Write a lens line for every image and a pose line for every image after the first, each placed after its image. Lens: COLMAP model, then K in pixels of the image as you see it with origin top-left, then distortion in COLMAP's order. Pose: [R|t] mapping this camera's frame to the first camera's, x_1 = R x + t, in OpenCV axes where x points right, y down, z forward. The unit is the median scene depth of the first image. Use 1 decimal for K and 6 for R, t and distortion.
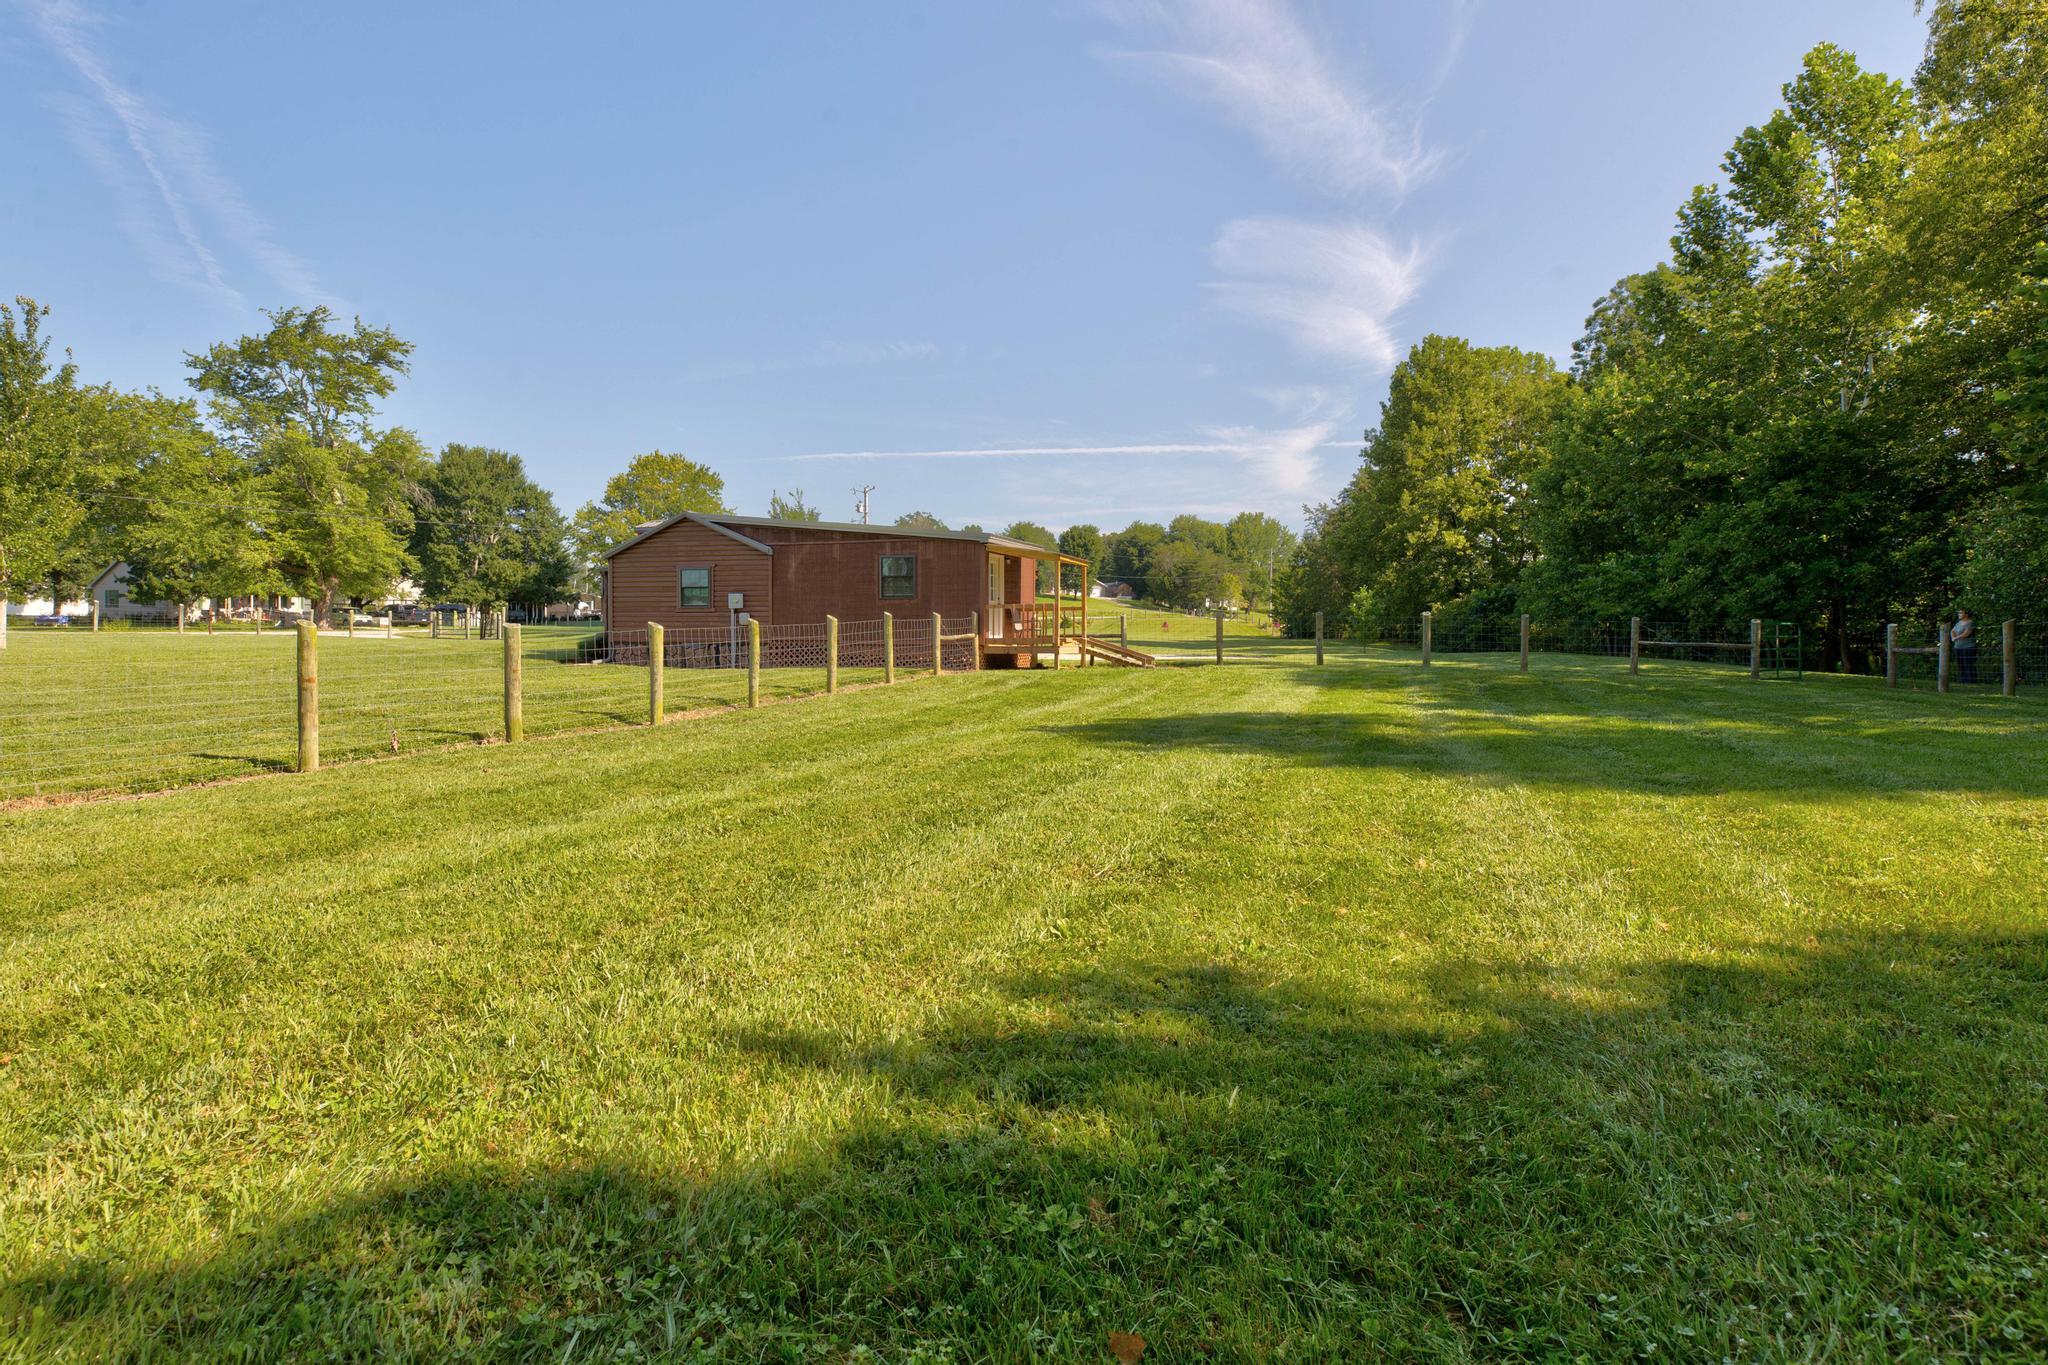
lens RADIAL K [[1110.5, 0, 1024.0], [0, 1110.5, 682.5], [0, 0, 1]] dist [0.000038, 0.002661]
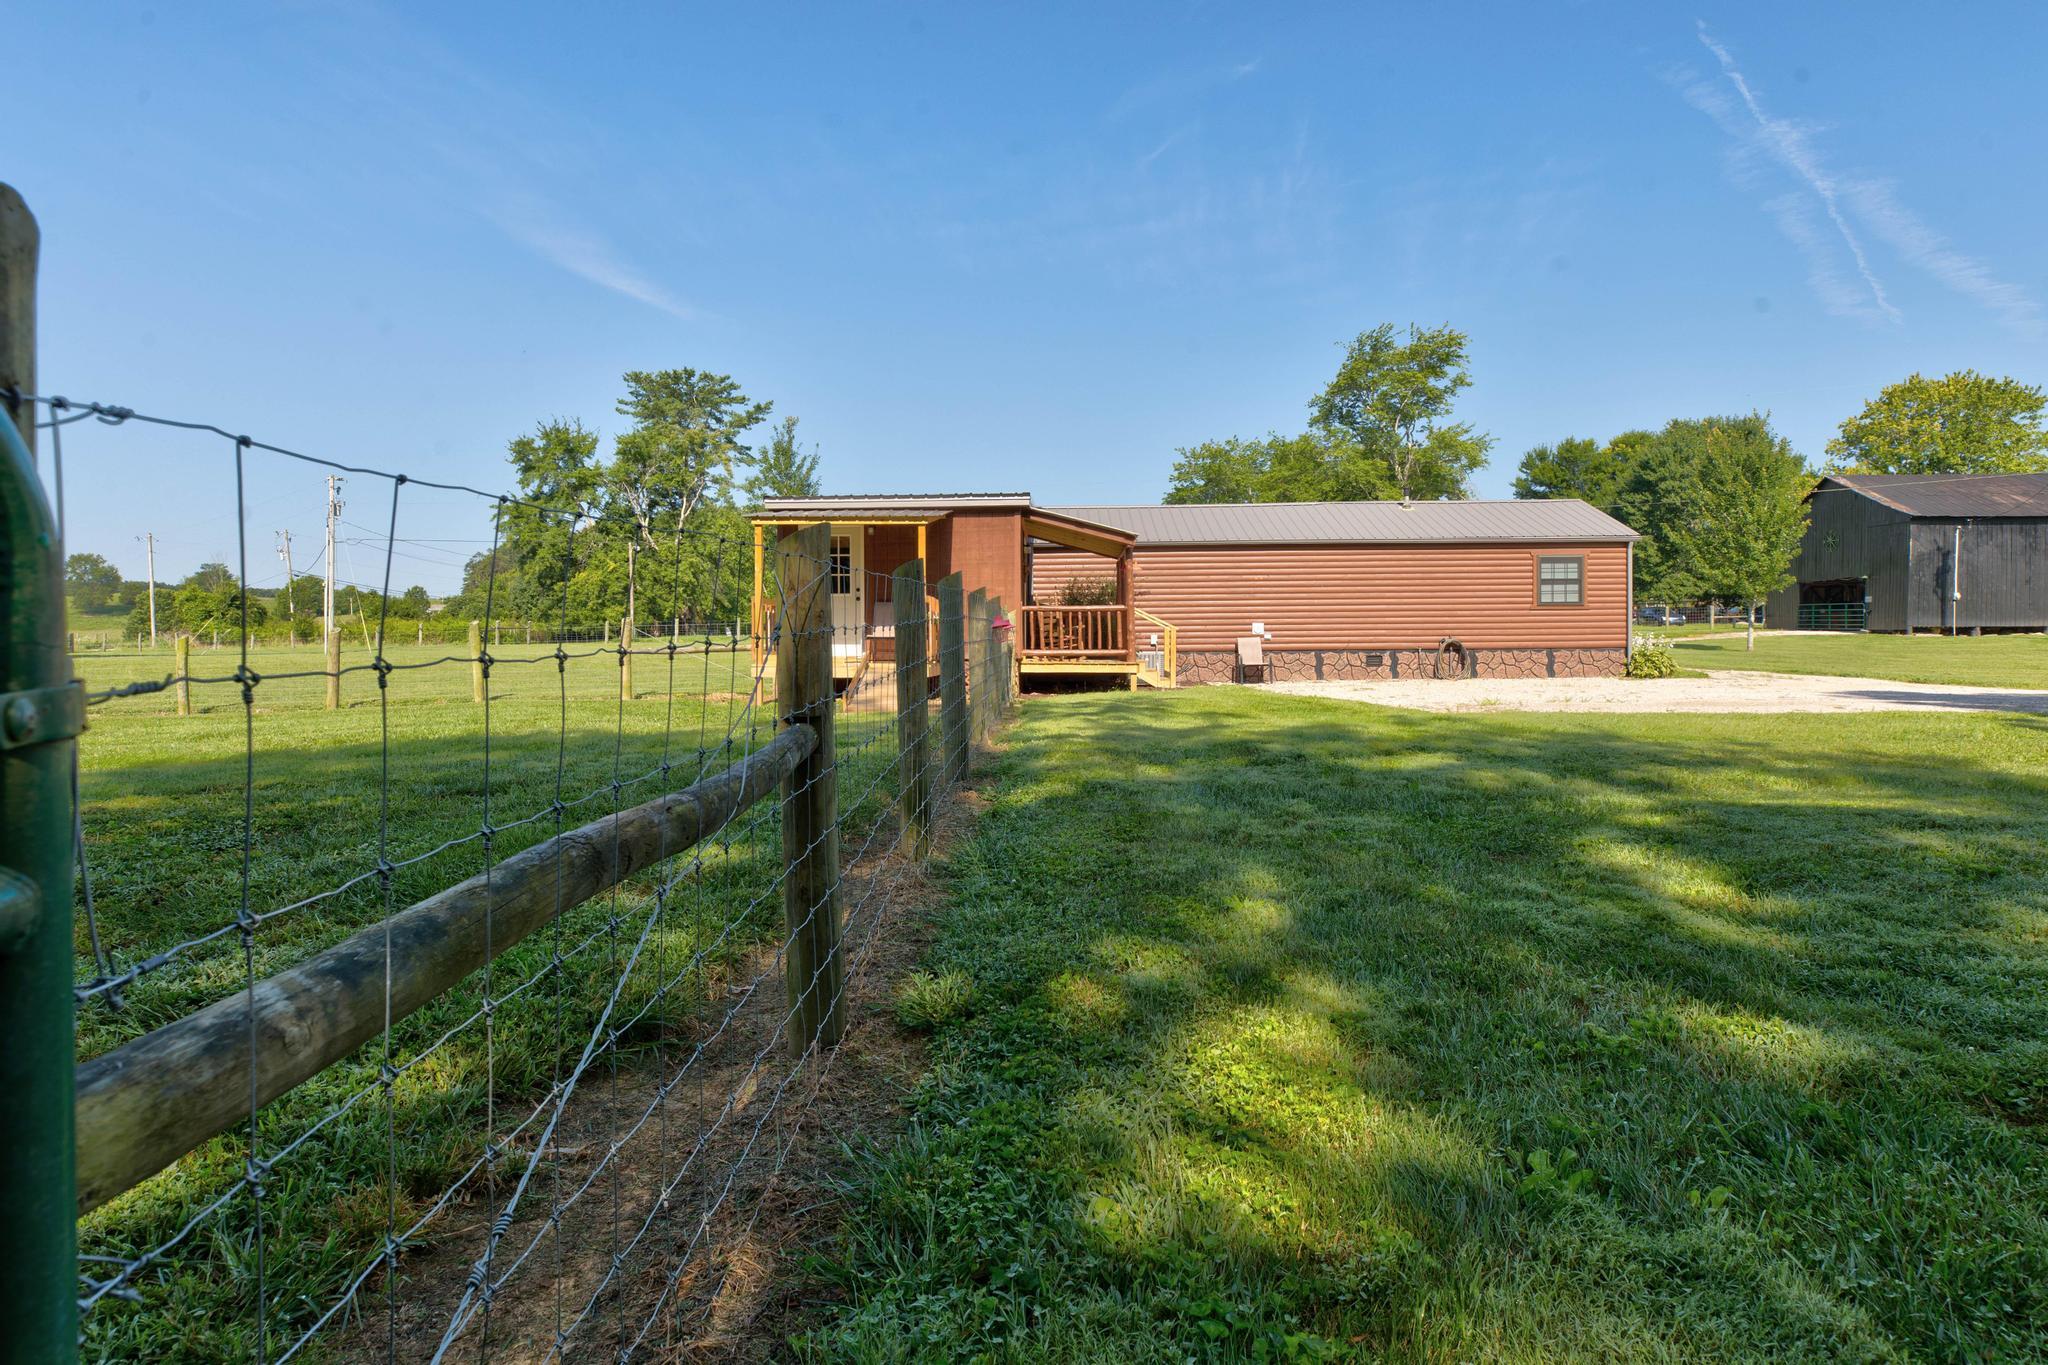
lens RADIAL K [[1089.0, 0, 1015.7], [0, 1089.0, 646.0], [0, 0, 1]] dist [0.003528, -0.000099]
pose [[0.290540, 0.006000, -0.956844, 0.166789], [-0.036581, 0.999319, -0.004841, -0.011771], [0.956163, 0.036409, 0.290562, 0.251091]]
